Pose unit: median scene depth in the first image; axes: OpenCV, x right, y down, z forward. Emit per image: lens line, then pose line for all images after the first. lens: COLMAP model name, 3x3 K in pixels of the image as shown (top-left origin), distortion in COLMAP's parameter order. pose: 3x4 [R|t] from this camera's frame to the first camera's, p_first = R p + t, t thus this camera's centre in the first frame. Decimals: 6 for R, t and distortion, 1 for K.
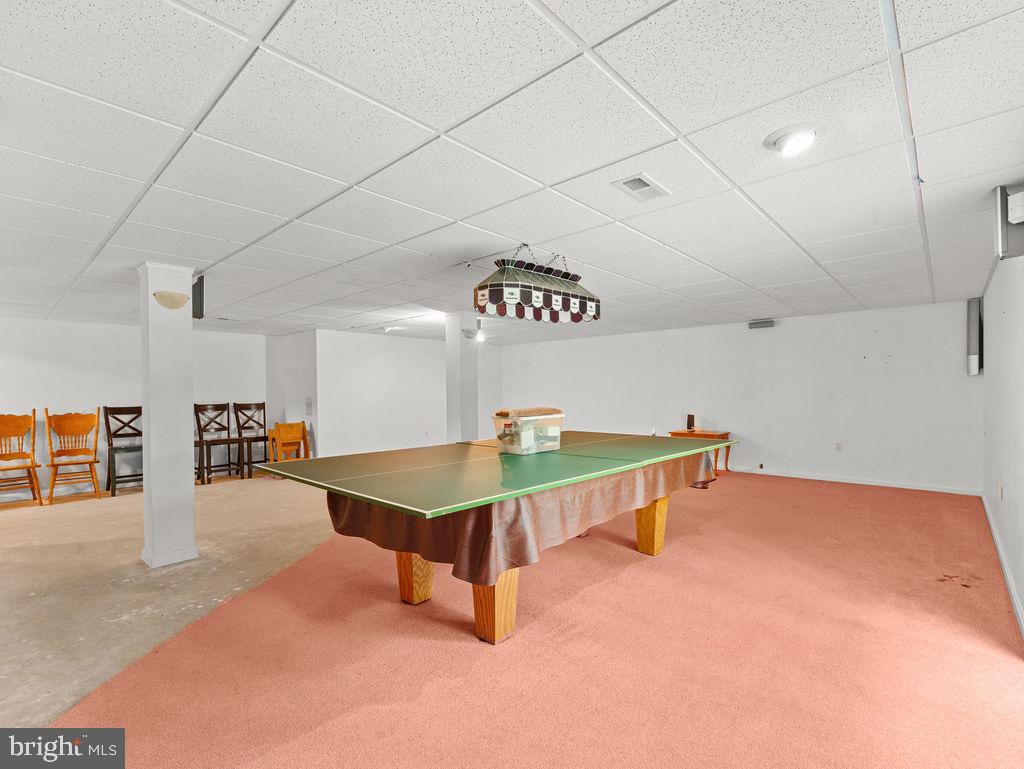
lens RADIAL K [[475.1, 0, 515.3], [0, 475.1, 388.9], [0, 0, 1]] dist [0.000882, -0.002591]
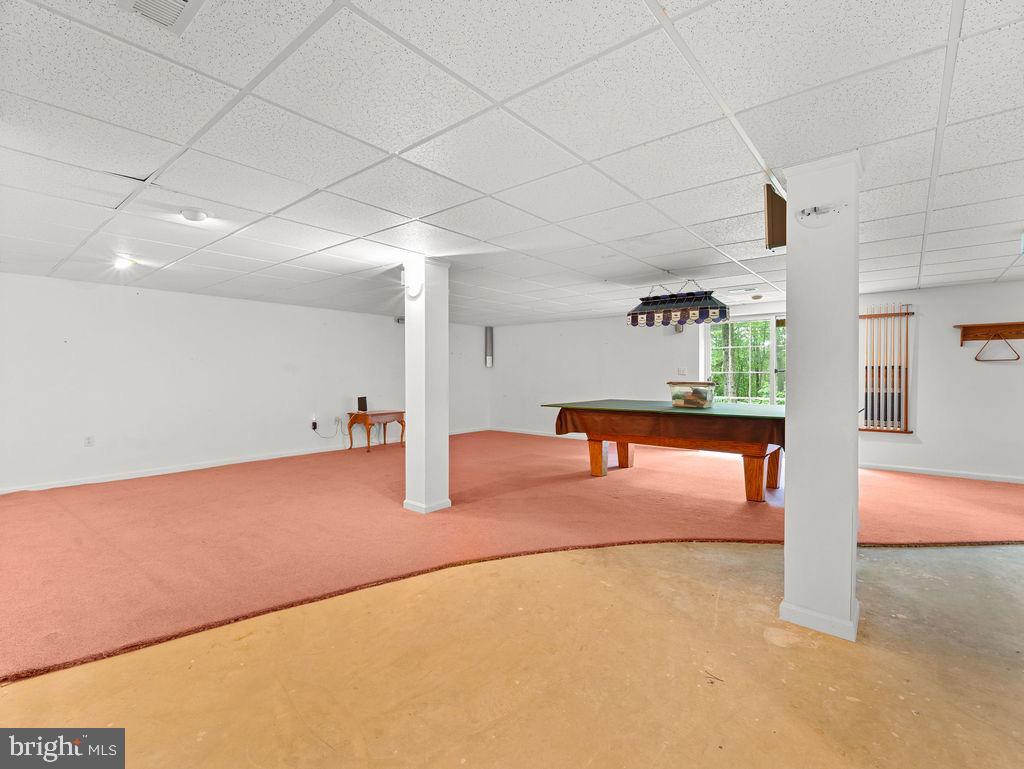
lens RADIAL K [[475.1, 0, 508.6], [0, 475.1, 379.5], [0, 0, 1]] dist [0.000882, -0.002591]
pose [[-0.036496, 0.003860, 0.999326, -1.258693], [-0.004595, 0.999981, -0.004030, 0.035497], [-0.999323, -0.004739, -0.036478, 1.344186]]
